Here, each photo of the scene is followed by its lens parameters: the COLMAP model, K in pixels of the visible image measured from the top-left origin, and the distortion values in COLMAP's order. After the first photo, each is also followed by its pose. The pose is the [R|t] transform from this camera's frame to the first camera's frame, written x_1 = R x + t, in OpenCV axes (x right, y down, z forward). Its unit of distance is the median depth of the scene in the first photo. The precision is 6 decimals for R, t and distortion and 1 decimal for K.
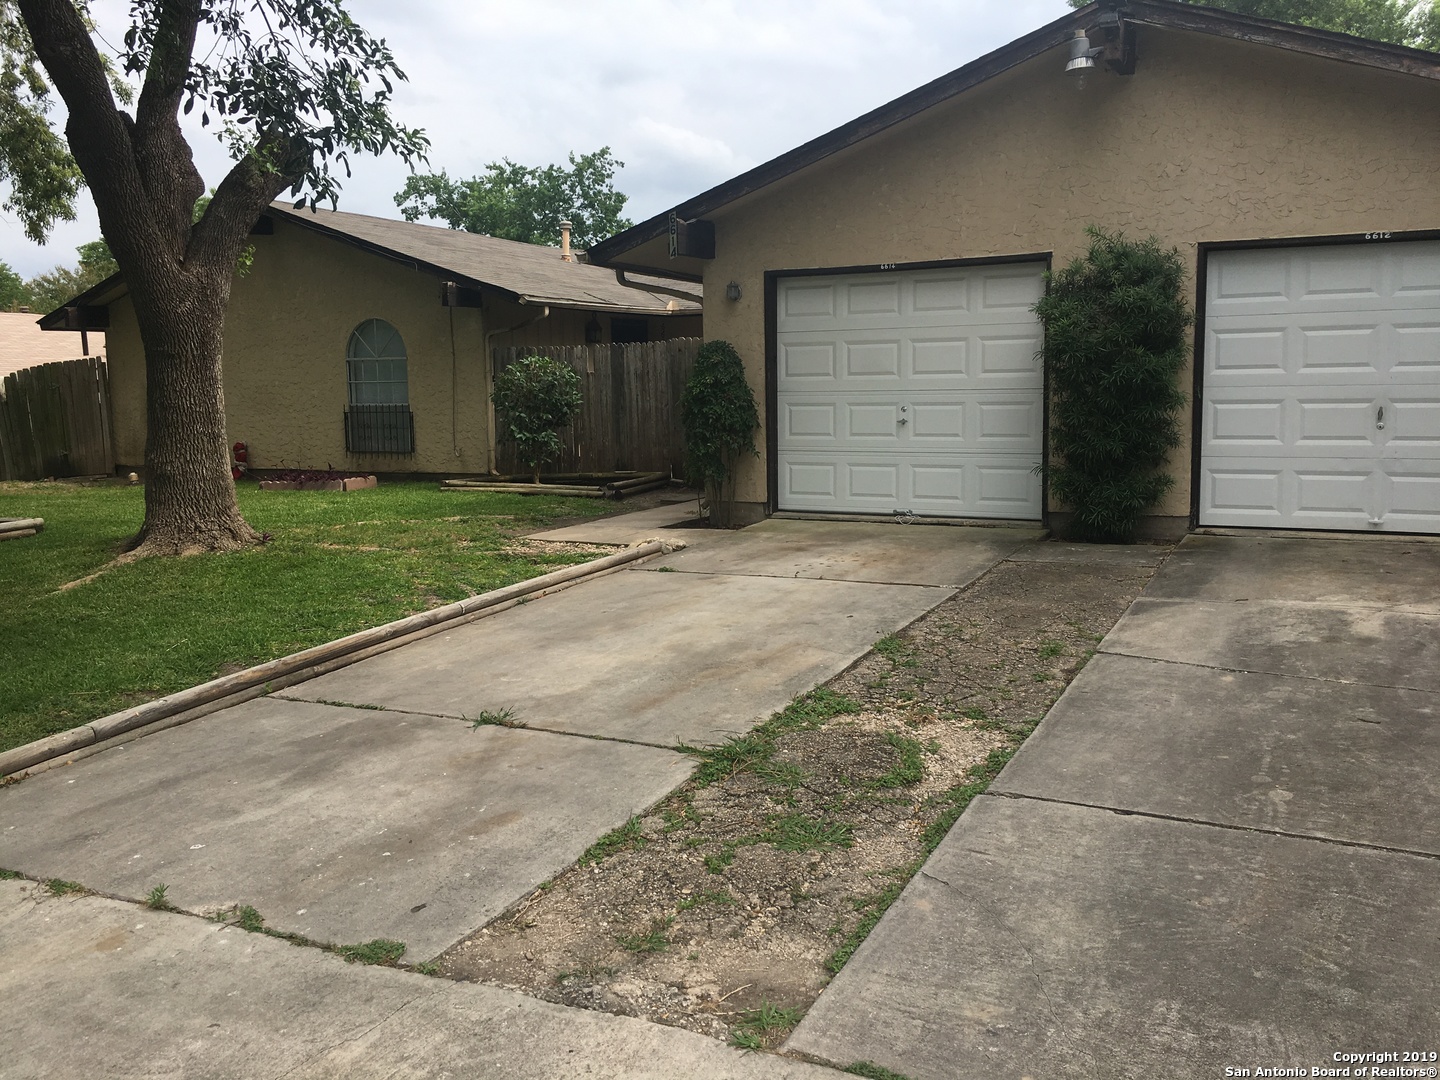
lens RADIAL K [[1223.8, 0, 720.0], [0, 1223.8, 540.0], [0, 0, 1]] dist [0.043265, -0.011443]
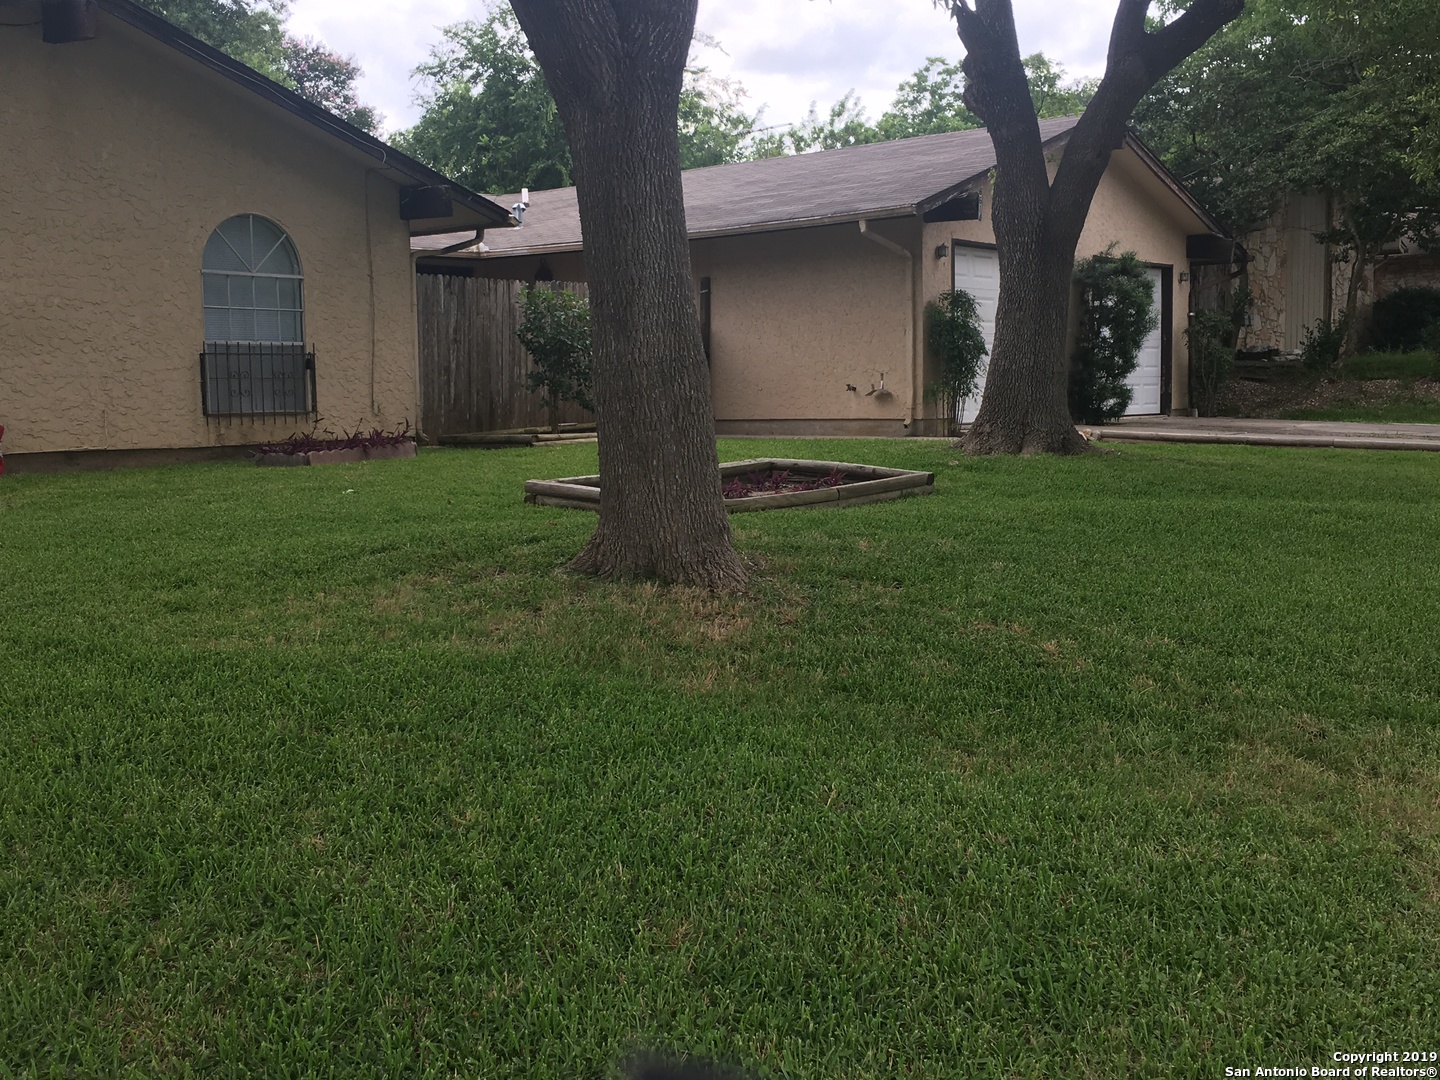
lens RADIAL K [[1553.8, 0, 720.0], [0, 1553.8, 540.0], [0, 0, 1]] dist [0.039595, 0.002358]
pose [[0.219960, -0.084977, 0.971801, -1.183898], [0.131413, 0.989699, 0.056798, -0.021390], [-0.966617, 0.115214, 0.228861, 0.642671]]
